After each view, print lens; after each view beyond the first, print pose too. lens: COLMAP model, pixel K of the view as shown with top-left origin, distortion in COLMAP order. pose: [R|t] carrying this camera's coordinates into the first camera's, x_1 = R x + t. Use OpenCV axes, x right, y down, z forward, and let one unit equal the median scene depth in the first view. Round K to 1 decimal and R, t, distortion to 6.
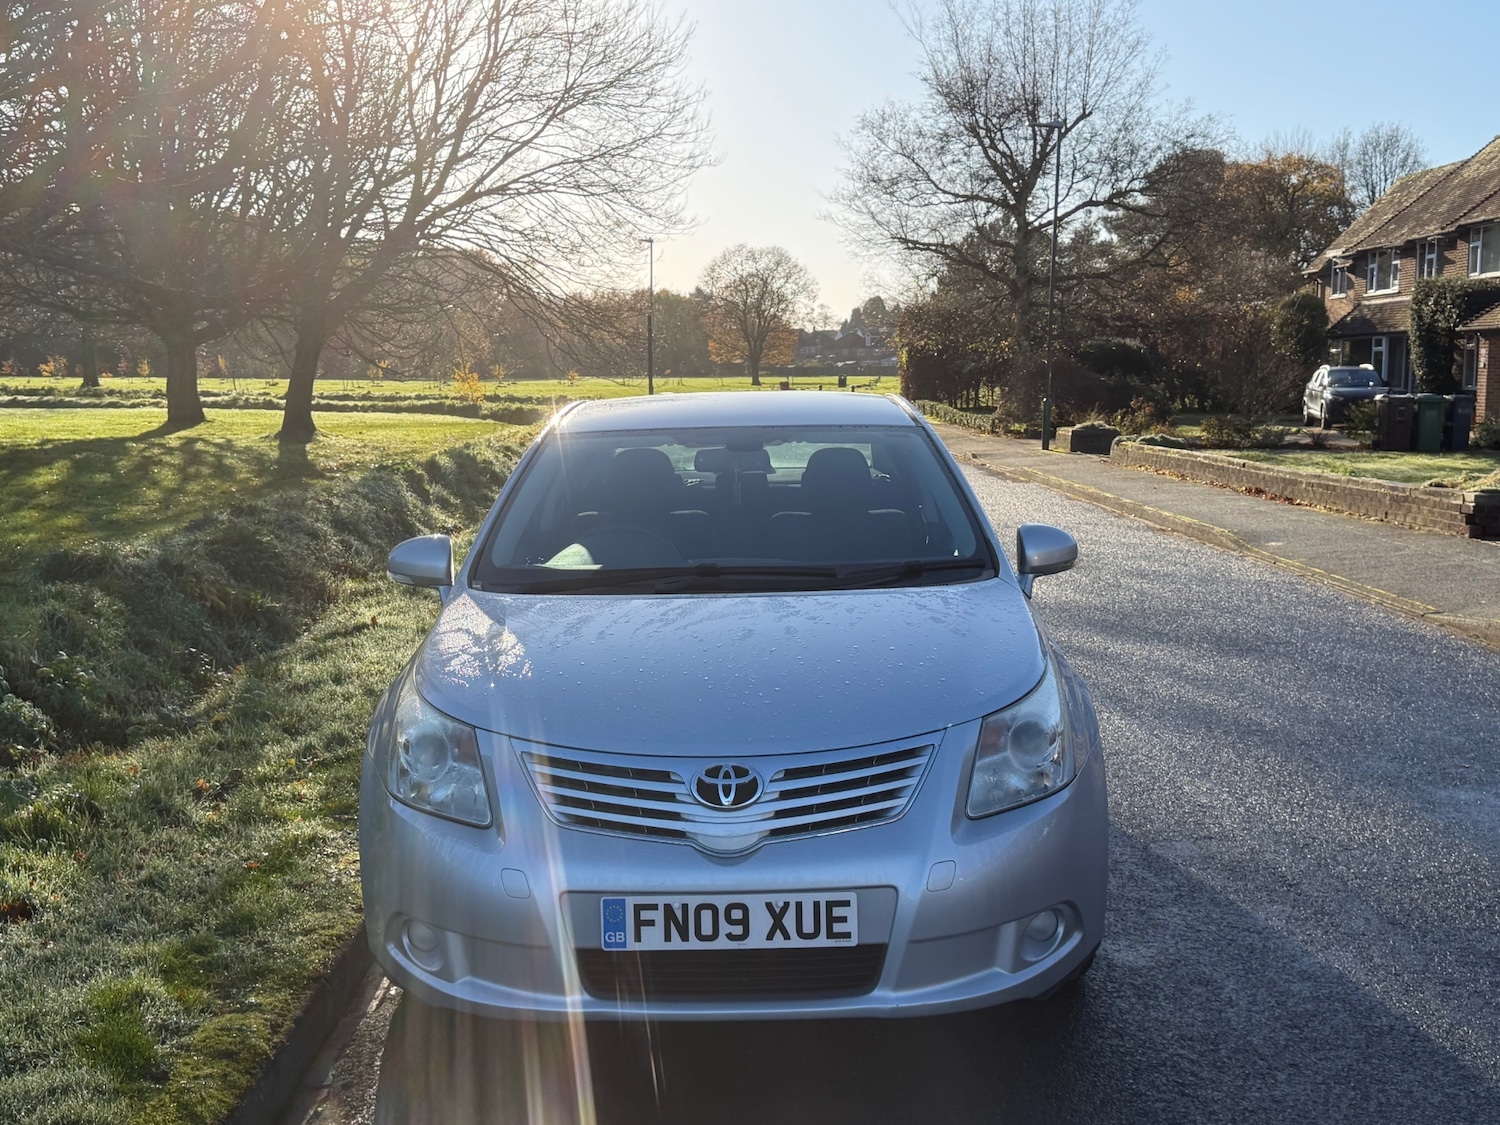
lens RADIAL K [[1879.8, 0, 757.0], [0, 1879.8, 572.6], [0, 0, 1]] dist [0.248655, -0.679296]
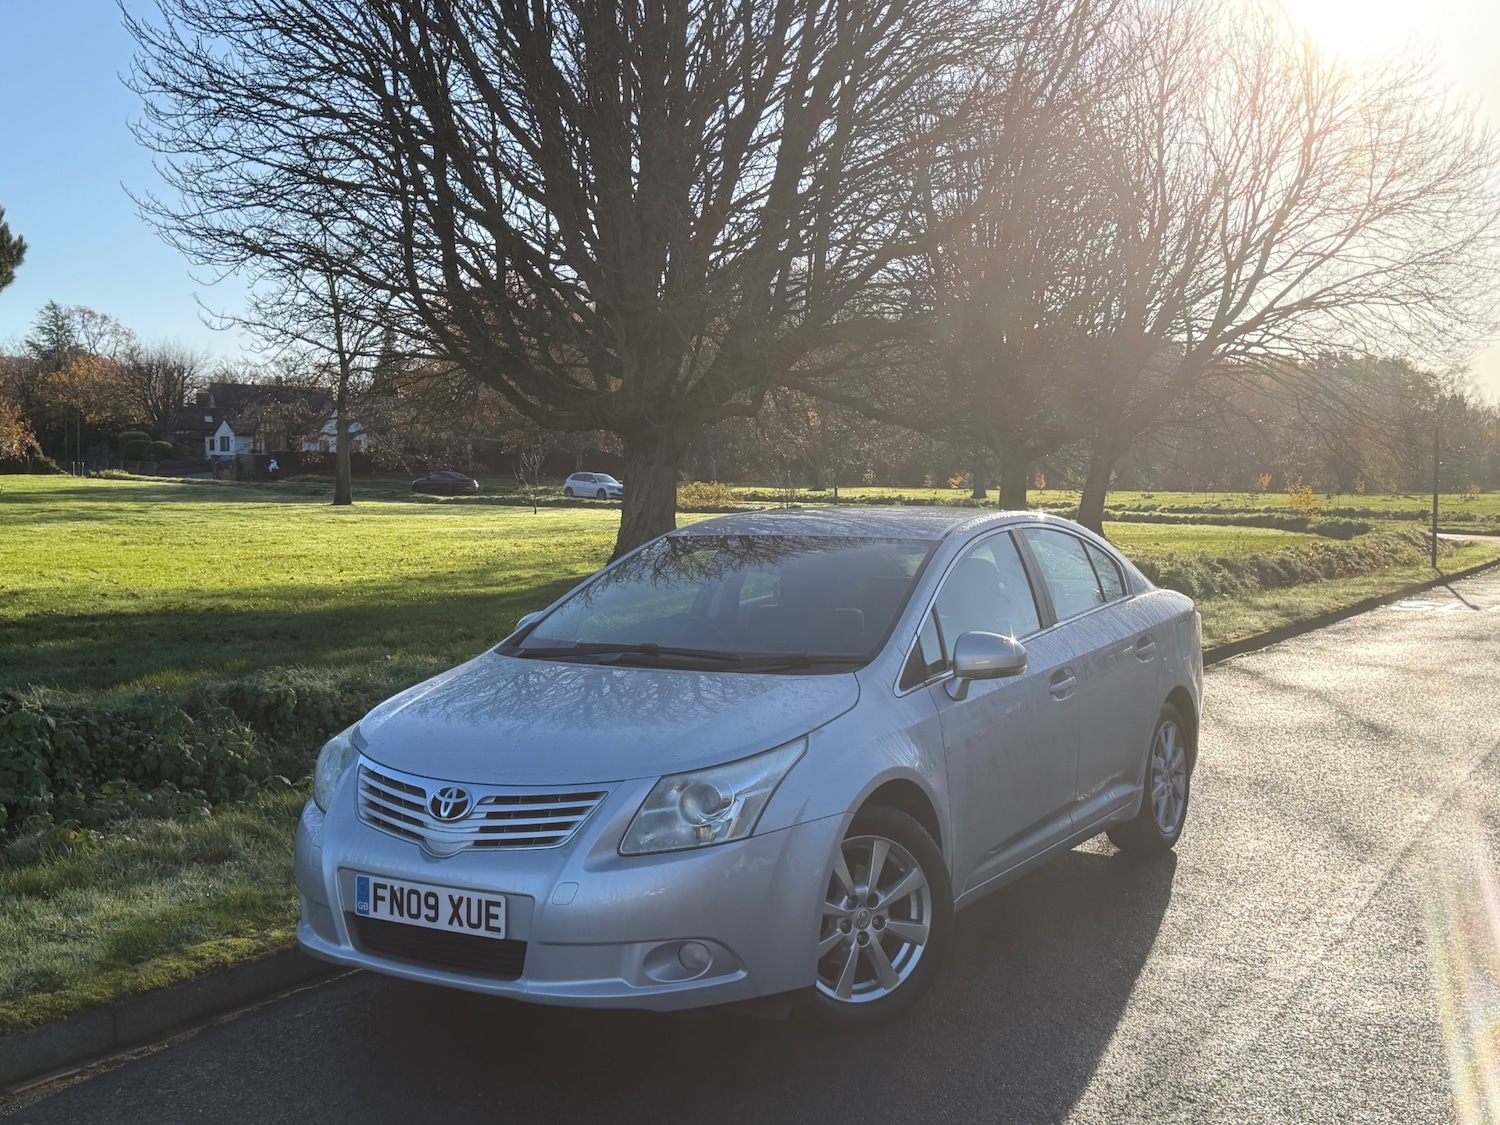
lens RADIAL K [[1922.5, 0, 748.5], [0, 1922.5, 605.9], [0, 0, 1]] dist [0.190605, -0.512179]
pose [[0.842023, 0.050130, -0.537107, 0.859975], [-0.072729, 0.997132, -0.020951, -0.008629], [0.534516, 0.056704, 0.843254, -0.013873]]
